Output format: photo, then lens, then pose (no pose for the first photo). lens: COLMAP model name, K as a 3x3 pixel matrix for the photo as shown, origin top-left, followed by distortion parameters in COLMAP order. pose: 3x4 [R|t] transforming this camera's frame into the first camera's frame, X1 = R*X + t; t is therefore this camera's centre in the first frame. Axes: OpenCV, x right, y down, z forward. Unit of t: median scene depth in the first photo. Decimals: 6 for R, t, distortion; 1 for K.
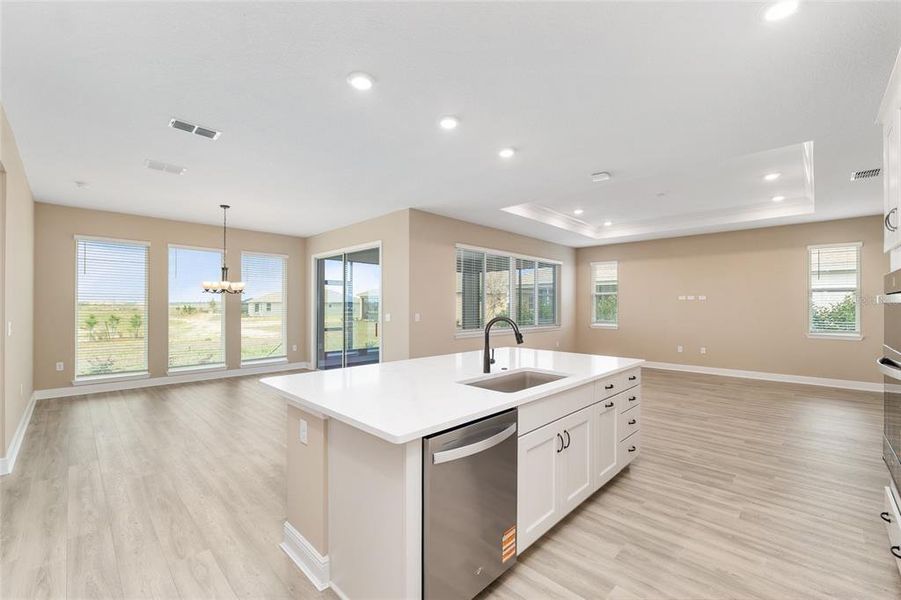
lens RADIAL K [[381.4, 0, 447.9], [0, 381.4, 305.2], [0, 0, 1]] dist [-0.004490, -0.000251]
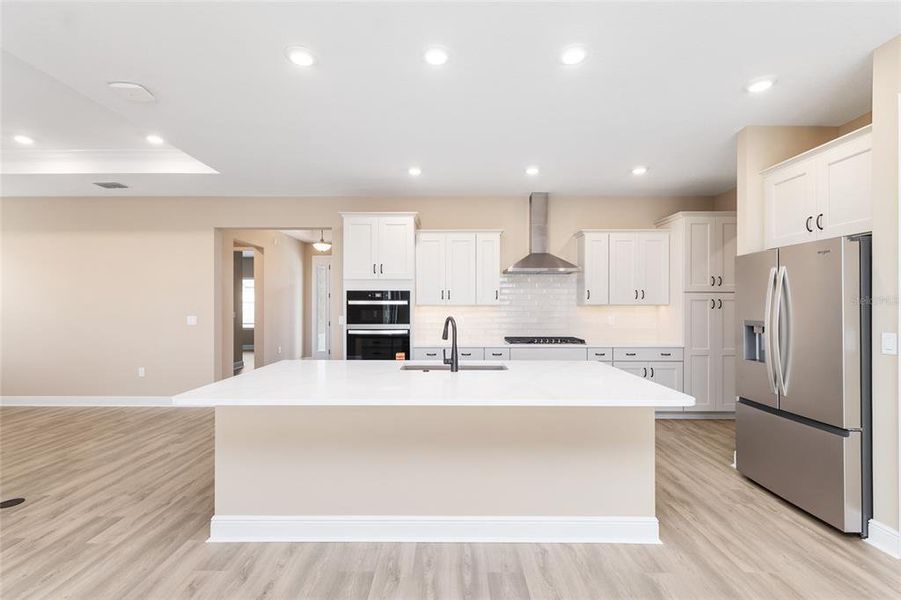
lens RADIAL K [[405.0, 0, 454.7], [0, 405.0, 302.2], [0, 0, 1]] dist [-0.001197, -0.000608]
pose [[-0.705135, 0.000611, 0.709073, -0.287595], [-0.003234, 0.999986, -0.004078, -0.001820], [-0.709066, -0.005169, -0.705124, 0.760036]]
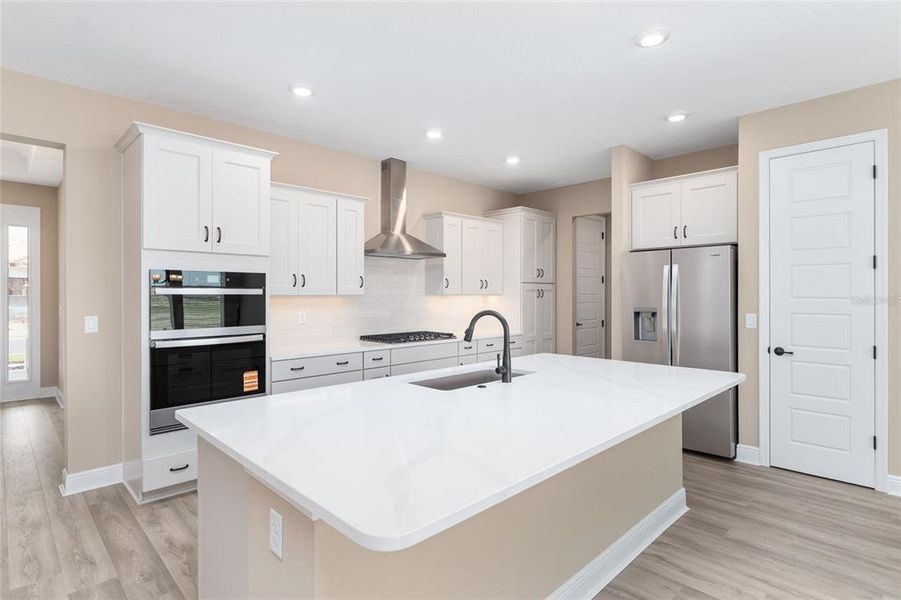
lens RADIAL K [[458.5, 0, 453.3], [0, 458.5, 295.0], [0, 0, 1]] dist [0.004254, 0.001528]
pose [[-0.999930, -0.002514, 0.011594, 0.088280], [-0.002505, 0.999997, 0.000801, -0.000787], [-0.011596, 0.000772, -0.999932, 0.836301]]
